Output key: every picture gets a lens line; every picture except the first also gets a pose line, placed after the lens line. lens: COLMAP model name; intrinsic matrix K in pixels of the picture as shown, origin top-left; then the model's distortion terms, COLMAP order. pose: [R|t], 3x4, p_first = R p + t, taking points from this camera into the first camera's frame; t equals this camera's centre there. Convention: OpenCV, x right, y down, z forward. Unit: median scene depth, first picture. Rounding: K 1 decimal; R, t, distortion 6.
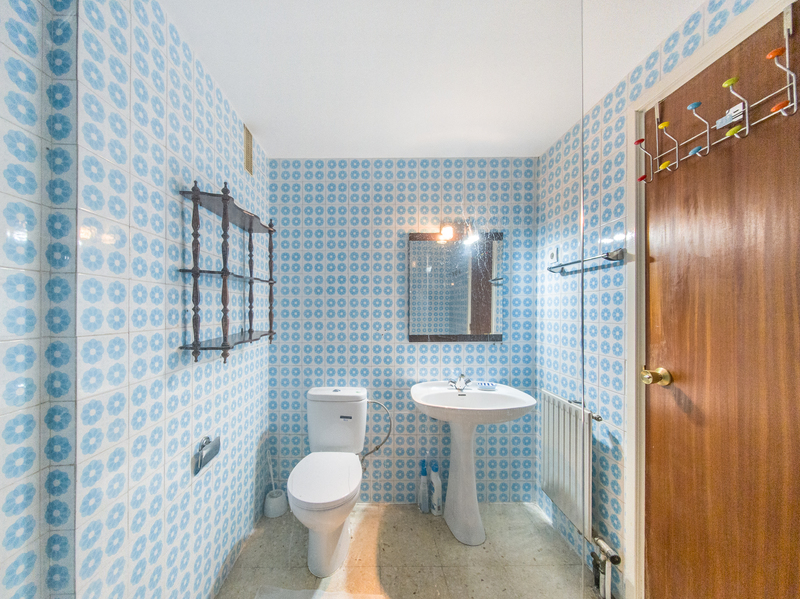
lens RADIAL K [[304.6, 0, 438.5], [0, 304.6, 310.4], [0, 0, 1]] dist [-0.000324, 0.000263]
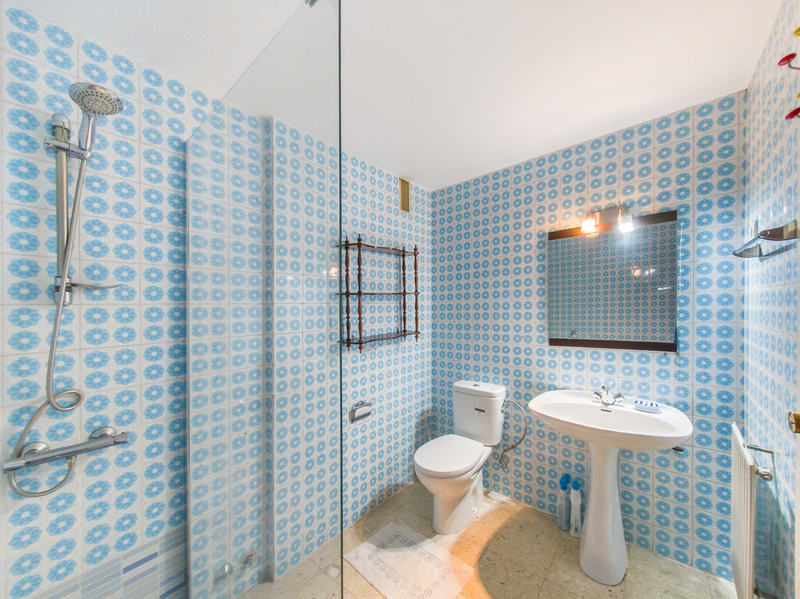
lens RADIAL K [[362.1, 0, 495.6], [0, 362.1, 300.8], [0, 0, 1]] dist [0.002109, -0.000027]
pose [[0.785421, -0.017794, -0.618707, 0.496487], [0.016043, 0.999836, -0.008389, -0.031709], [0.618754, -0.003337, 0.785577, -0.001456]]
